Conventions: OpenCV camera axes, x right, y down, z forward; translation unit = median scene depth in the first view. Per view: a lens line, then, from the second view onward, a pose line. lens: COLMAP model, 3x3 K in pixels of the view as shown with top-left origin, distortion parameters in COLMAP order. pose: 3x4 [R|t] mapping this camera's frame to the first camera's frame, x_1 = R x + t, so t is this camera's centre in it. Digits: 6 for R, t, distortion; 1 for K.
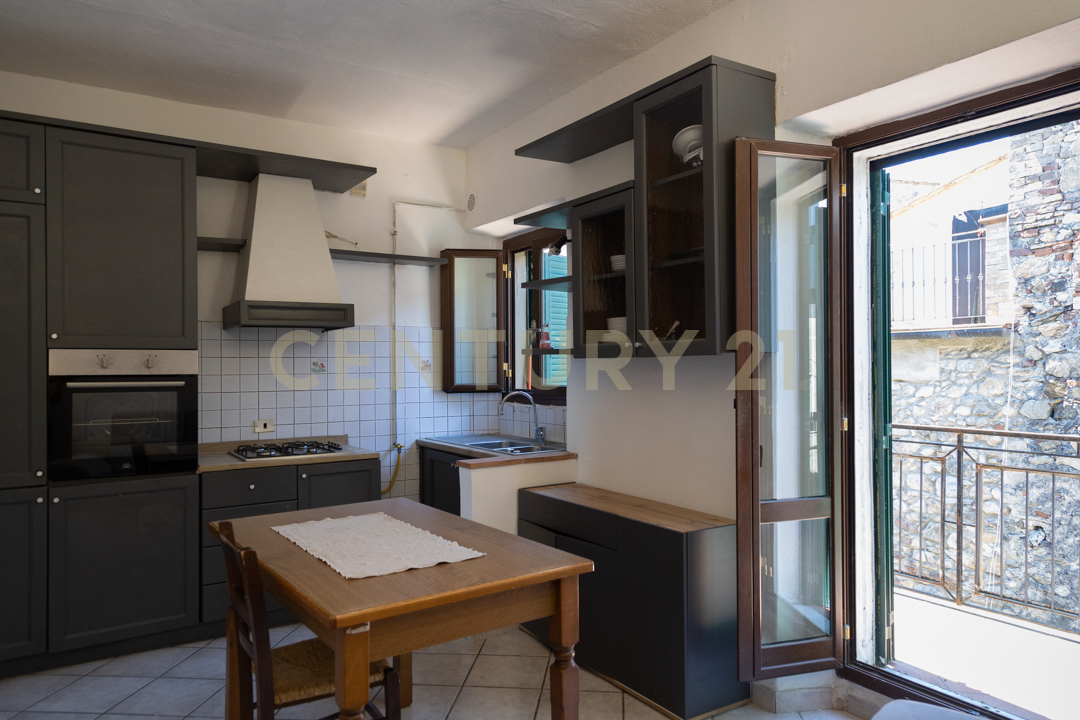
lens RADIAL K [[746.6, 0, 540.0], [0, 746.6, 360.0], [0, 0, 1]] dist [-0.002145, -0.002299]
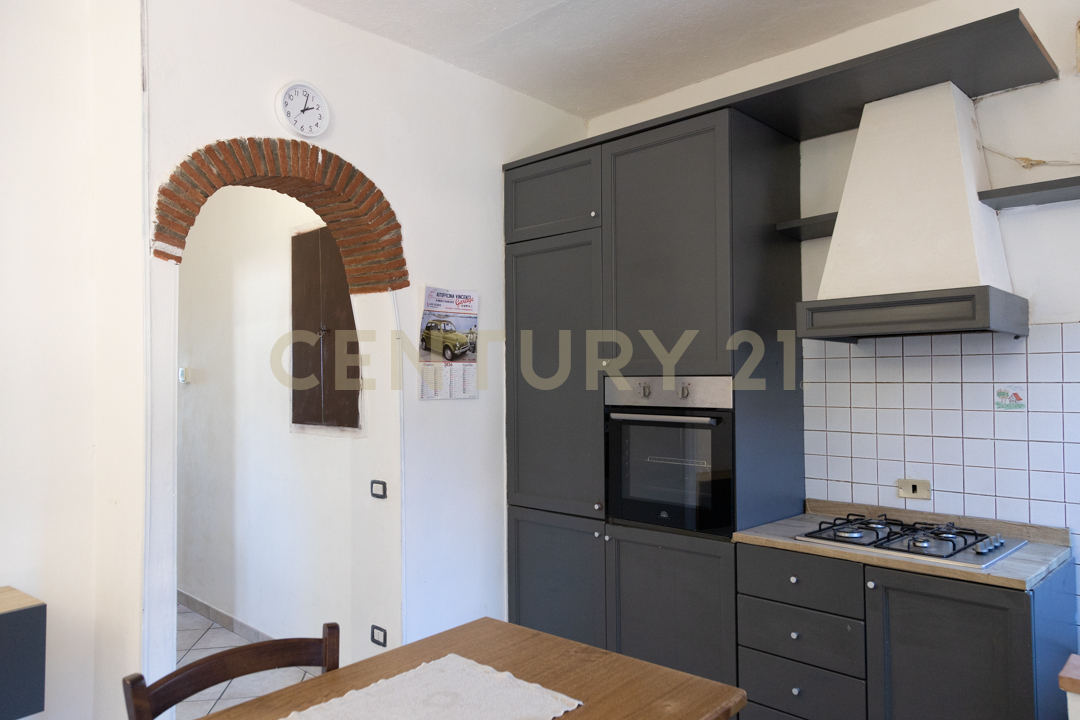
lens RADIAL K [[746.6, 0, 540.0], [0, 746.6, 360.0], [0, 0, 1]] dist [-0.002145, -0.002299]
pose [[0.213375, -0.018863, -0.976788, 0.107759], [0.011698, 0.999791, -0.016752, -0.009006], [0.976900, -0.007852, 0.213551, 0.303693]]
